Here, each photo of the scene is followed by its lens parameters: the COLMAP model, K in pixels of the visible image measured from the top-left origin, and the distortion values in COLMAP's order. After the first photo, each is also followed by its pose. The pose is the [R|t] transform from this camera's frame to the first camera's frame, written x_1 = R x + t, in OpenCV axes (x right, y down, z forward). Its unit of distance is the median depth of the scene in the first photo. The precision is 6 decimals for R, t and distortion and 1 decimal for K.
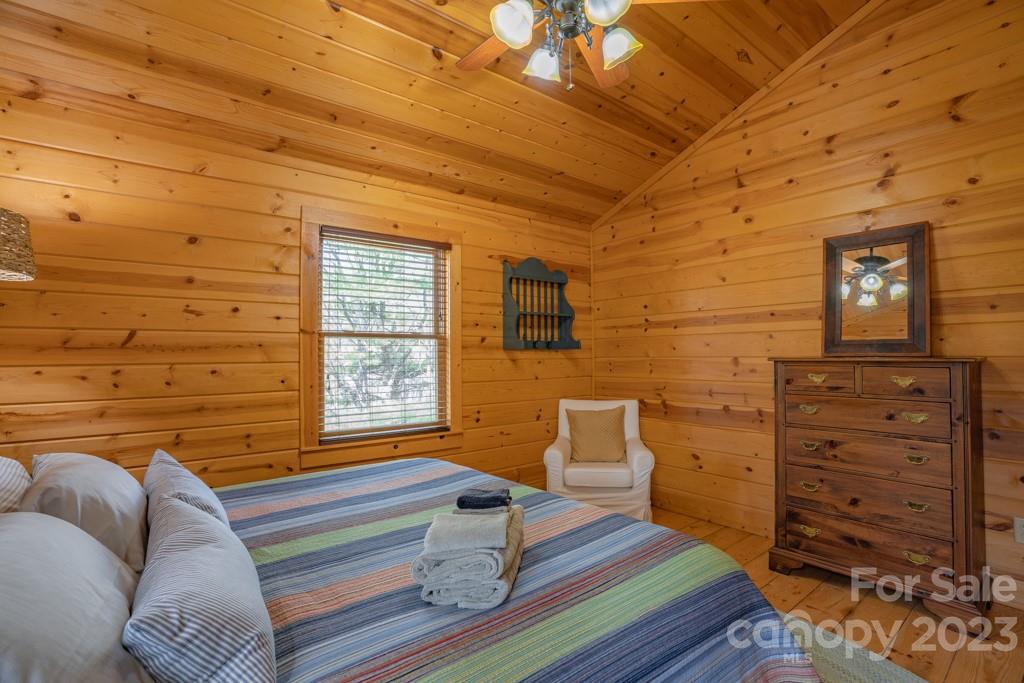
lens RADIAL K [[471.0, 0, 510.2], [0, 471.0, 343.3], [0, 0, 1]] dist [-0.060194, 0.020299]
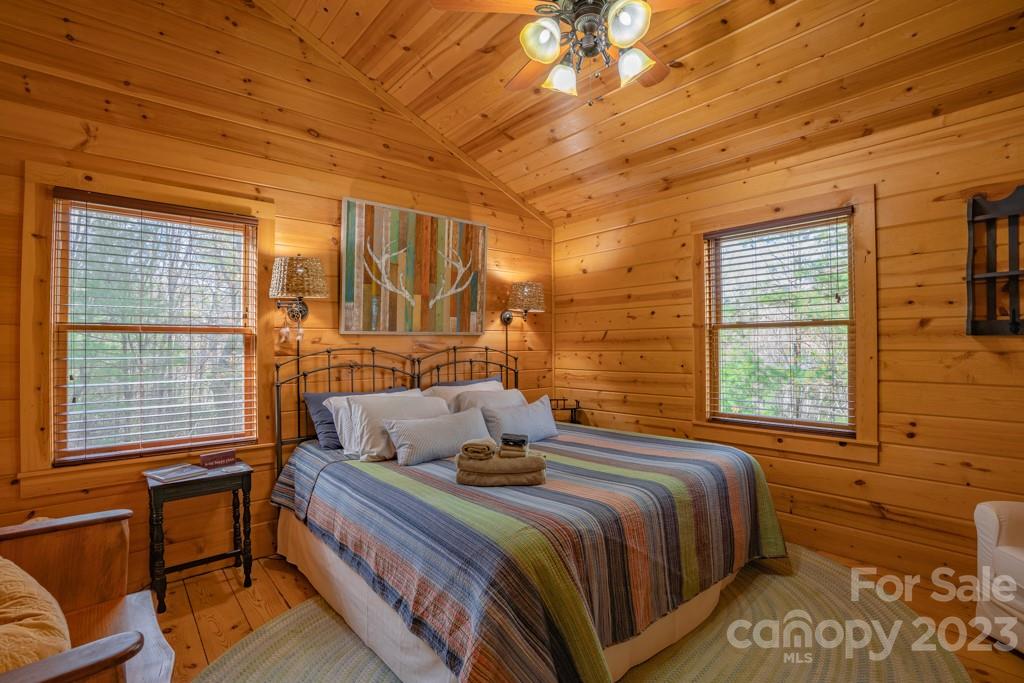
lens RADIAL K [[471.0, 0, 513.5], [0, 471.0, 342.1], [0, 0, 1]] dist [-0.060194, 0.020299]
pose [[0.063775, -0.005016, -0.997952, 0.757974], [0.029798, 0.999551, -0.003120, 0.007347], [0.997519, -0.029538, 0.063895, 0.460089]]
